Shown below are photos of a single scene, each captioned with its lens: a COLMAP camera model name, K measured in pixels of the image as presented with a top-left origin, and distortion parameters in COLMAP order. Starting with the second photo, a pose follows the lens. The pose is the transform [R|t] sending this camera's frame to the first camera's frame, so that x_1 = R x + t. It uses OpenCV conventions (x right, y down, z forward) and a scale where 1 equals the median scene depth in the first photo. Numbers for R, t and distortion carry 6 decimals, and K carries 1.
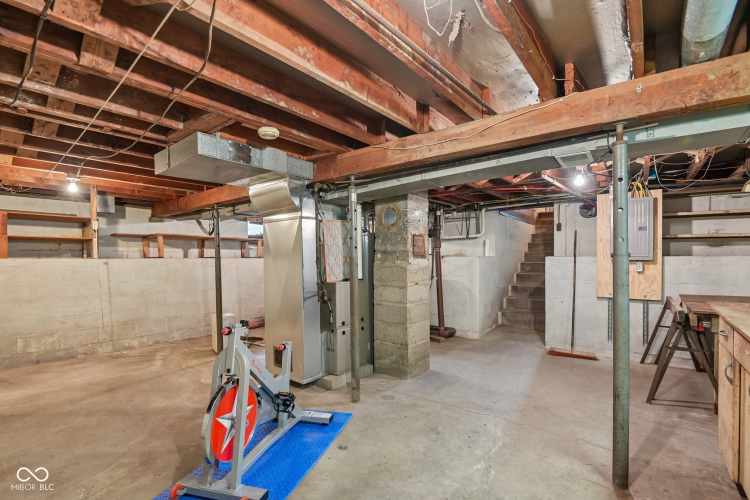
lens RADIAL K [[350.3, 0, 372.2], [0, 350.3, 260.0], [0, 0, 1]] dist [-0.016292, -0.000612]
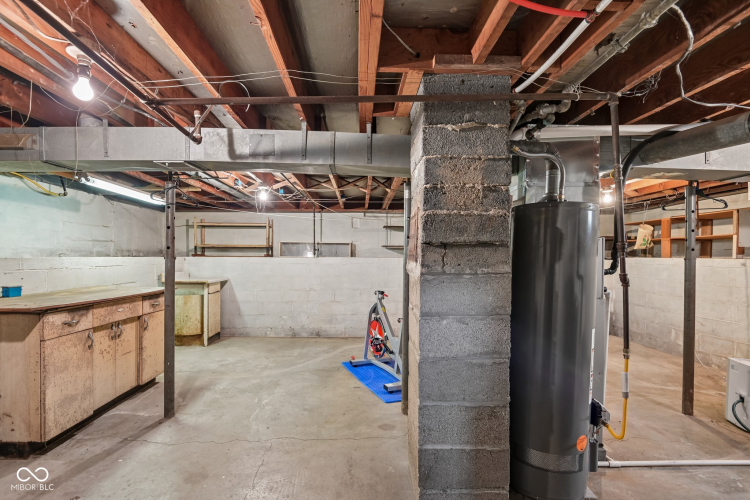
lens RADIAL K [[350.3, 0, 372.2], [0, 350.3, 260.0], [0, 0, 1]] dist [-0.016292, -0.000612]
pose [[-0.763923, 0.006715, -0.645272, 0.644893], [-0.001568, 0.999924, 0.012262, -0.015470], [0.645305, 0.010379, -0.763854, 1.708691]]
